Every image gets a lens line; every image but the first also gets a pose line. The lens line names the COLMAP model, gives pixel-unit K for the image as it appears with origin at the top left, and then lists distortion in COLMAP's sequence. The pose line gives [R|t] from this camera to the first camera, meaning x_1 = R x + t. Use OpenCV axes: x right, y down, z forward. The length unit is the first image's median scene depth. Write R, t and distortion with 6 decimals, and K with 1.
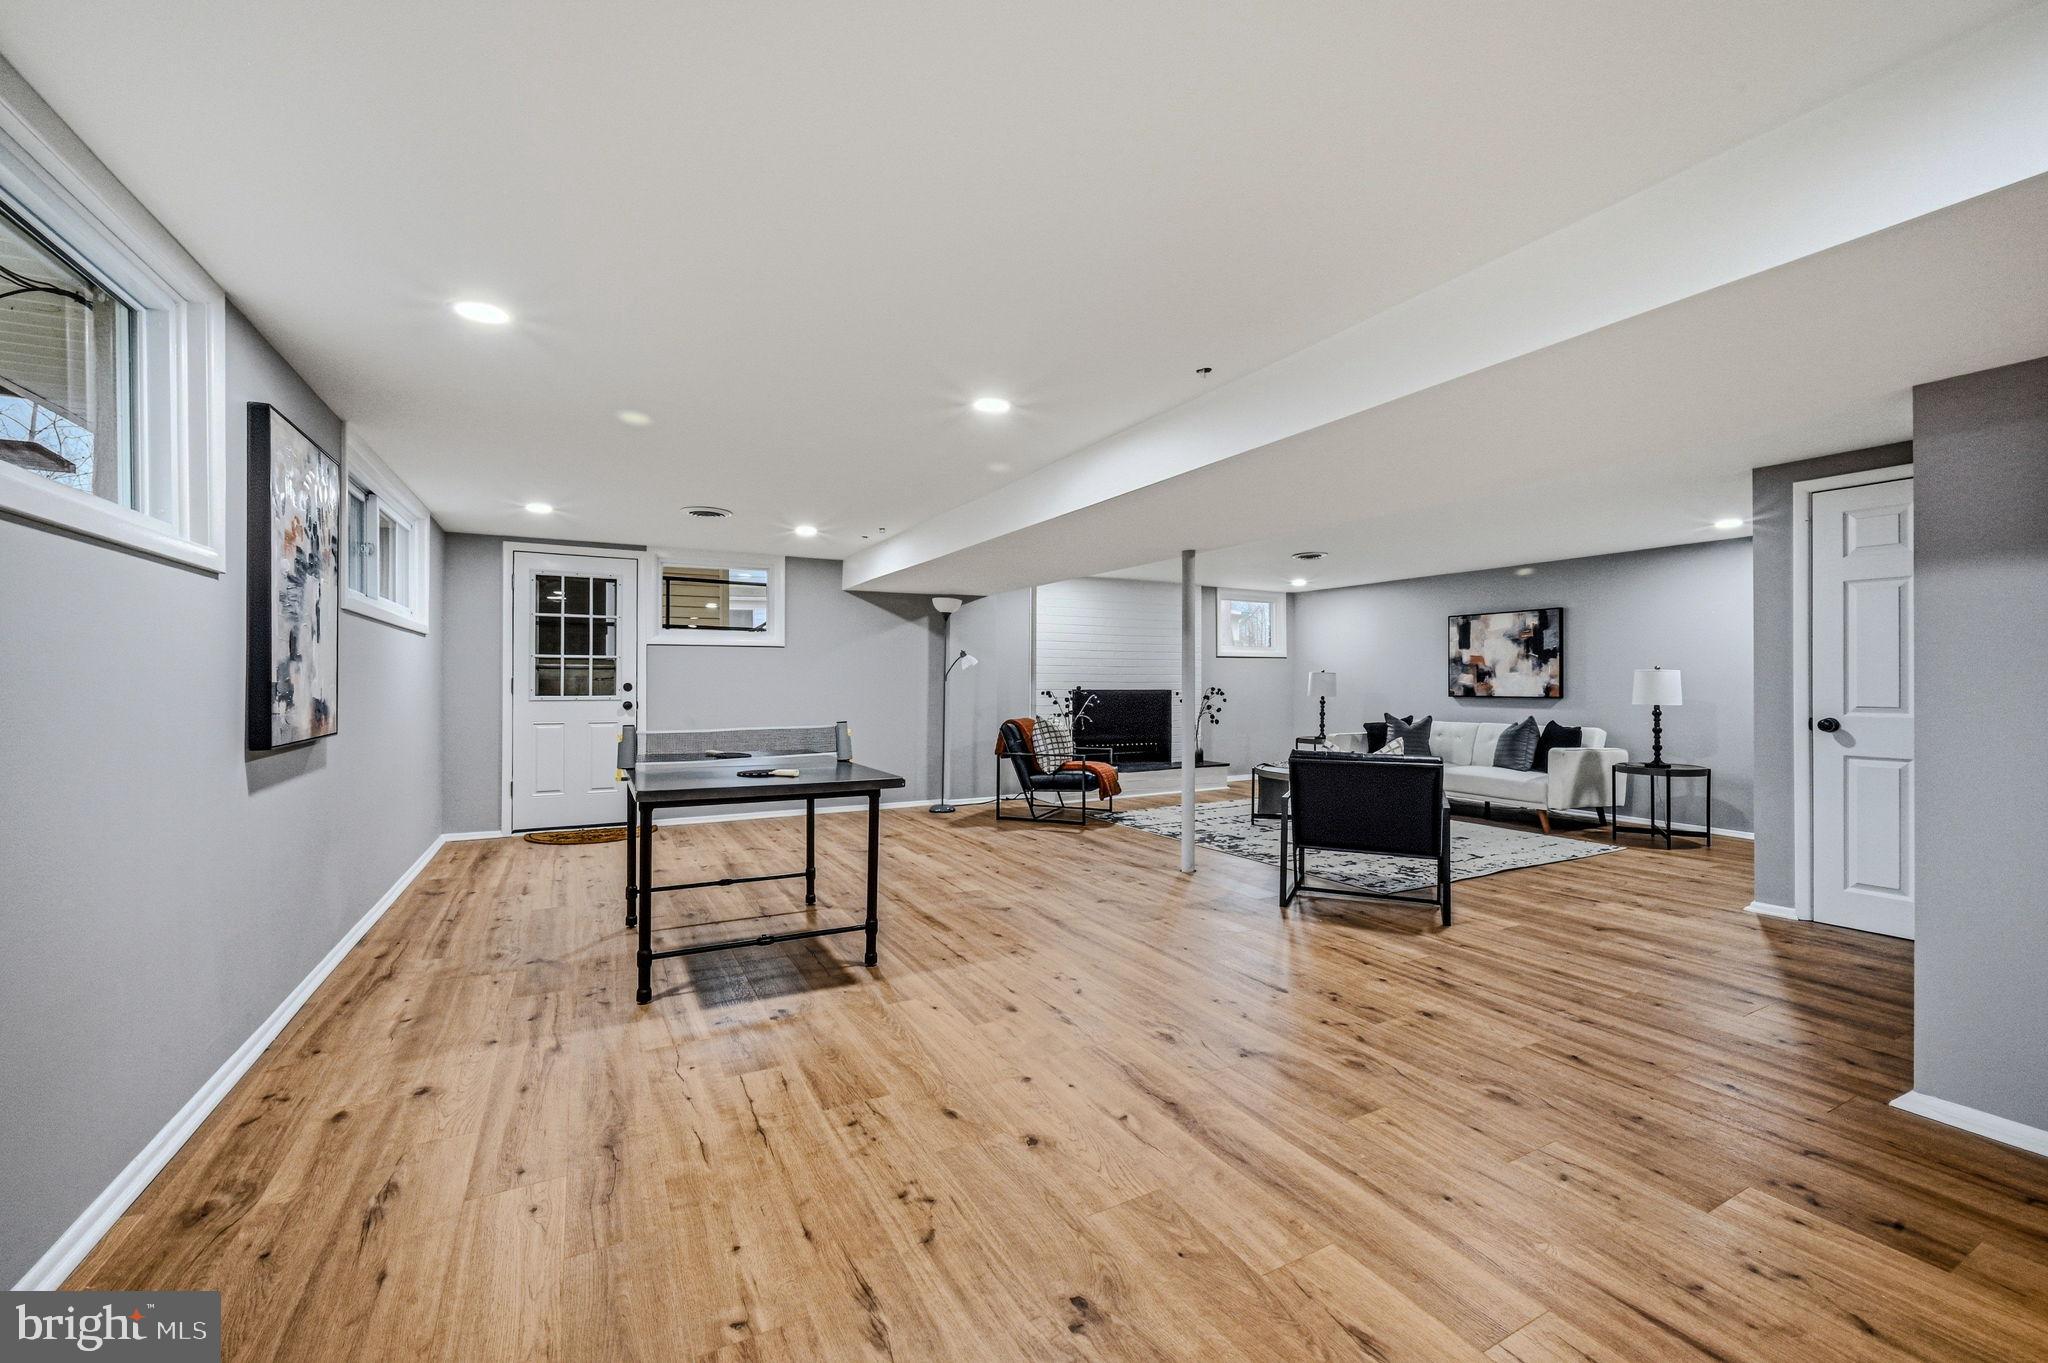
lens RADIAL K [[811.2, 0, 1026.4], [0, 811.2, 683.4], [0, 0, 1]] dist [-0.002224, -0.000456]
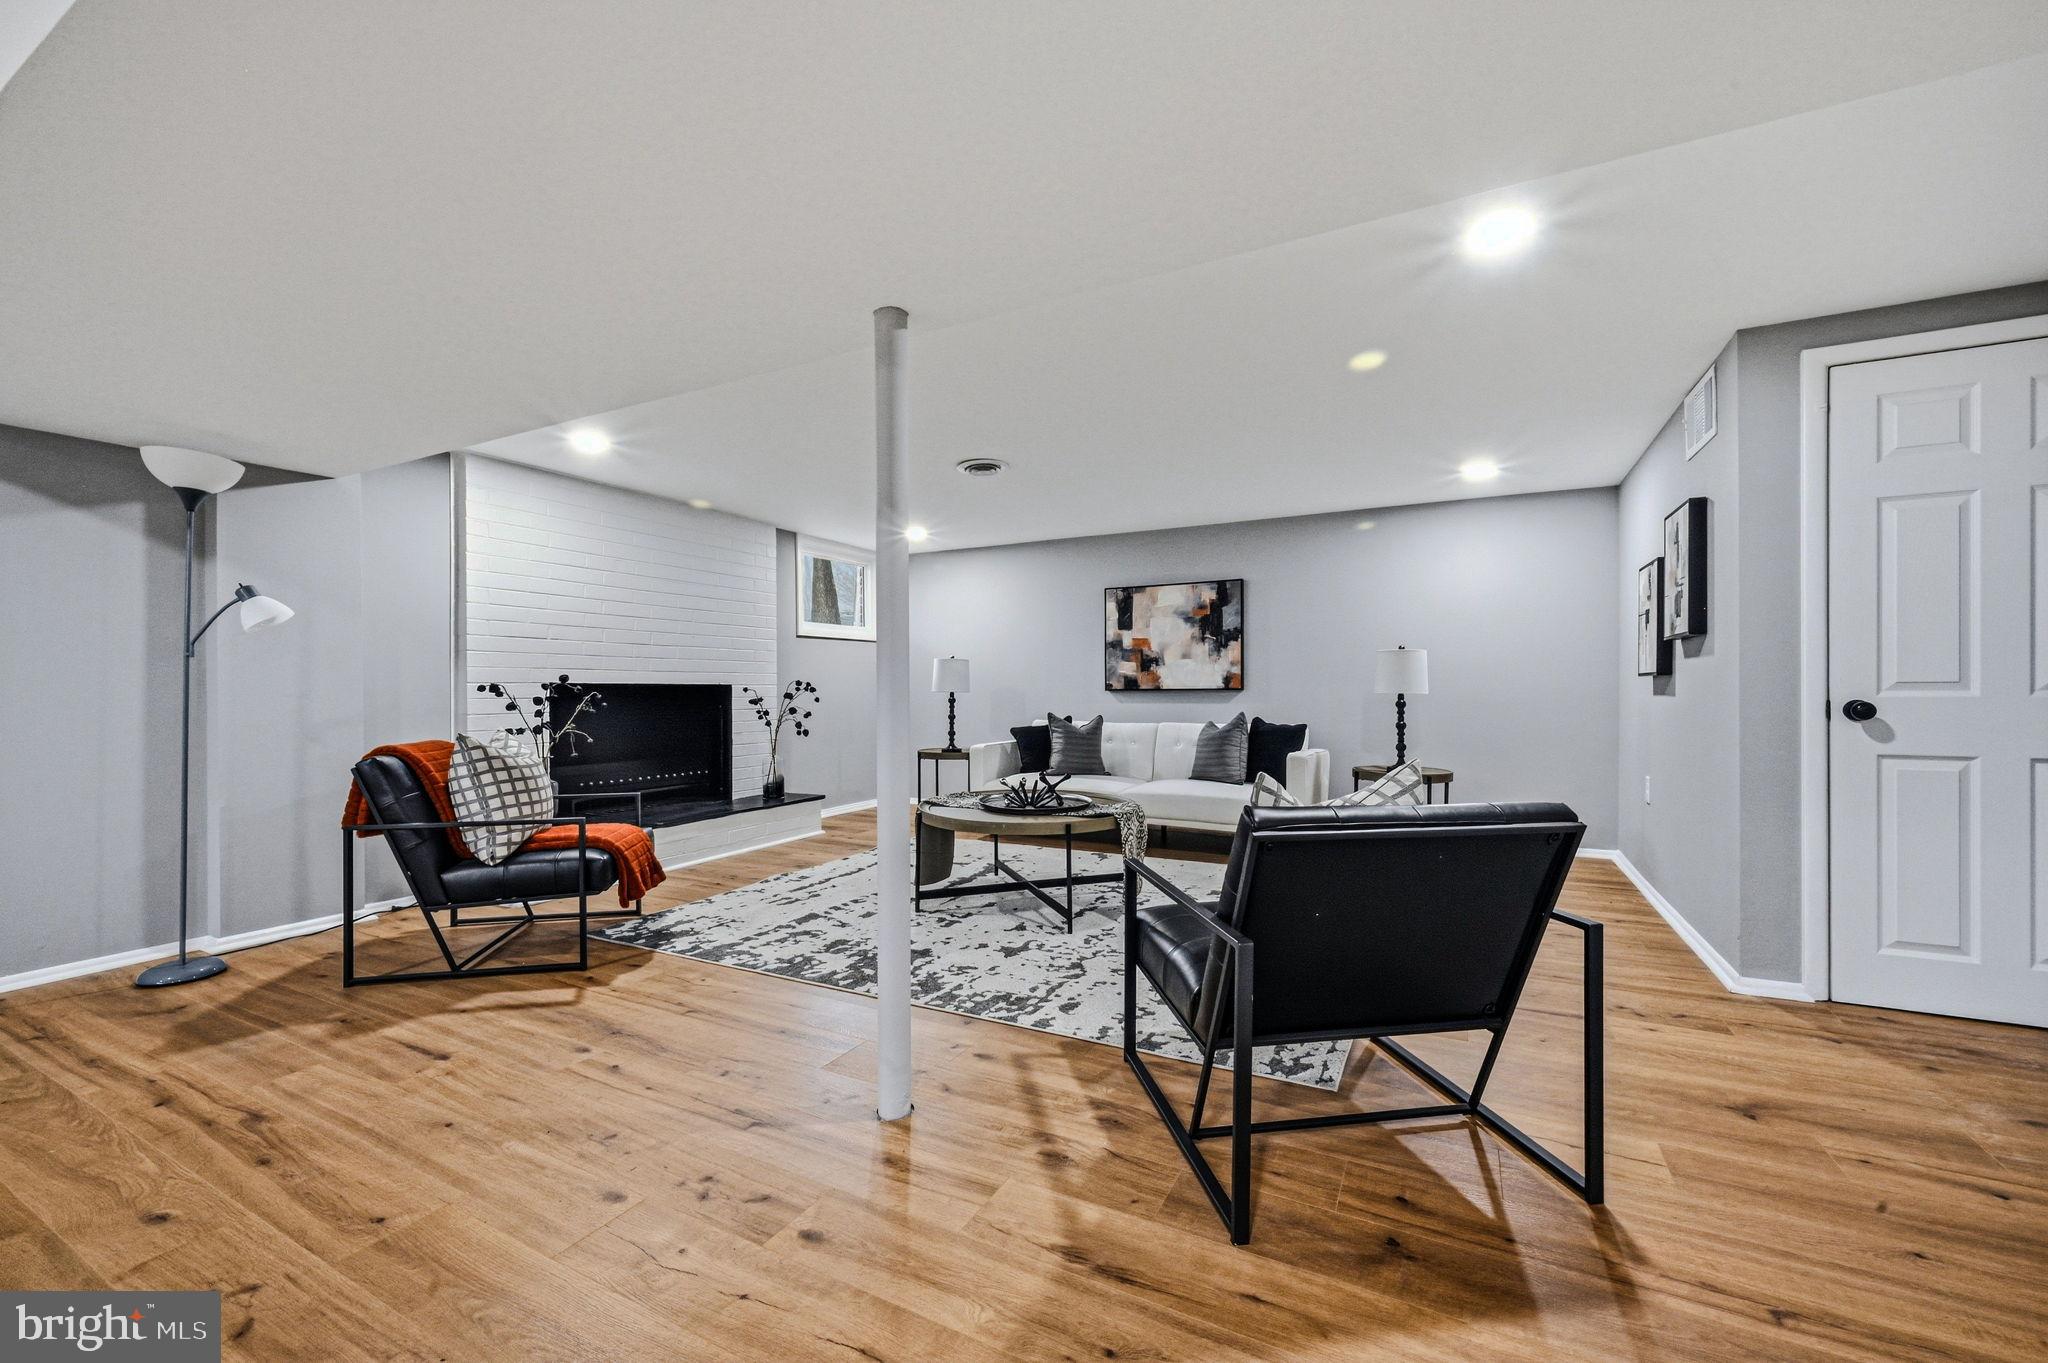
lens RADIAL K [[811.2, 0, 1029.9], [0, 811.2, 693.4], [0, 0, 1]] dist [-0.002224, -0.000456]
pose [[0.827266, -0.007852, 0.561755, 0.020921], [0.005642, 0.999968, 0.005668, 0.015364], [-0.561781, -0.001520, 0.827284, 0.429635]]
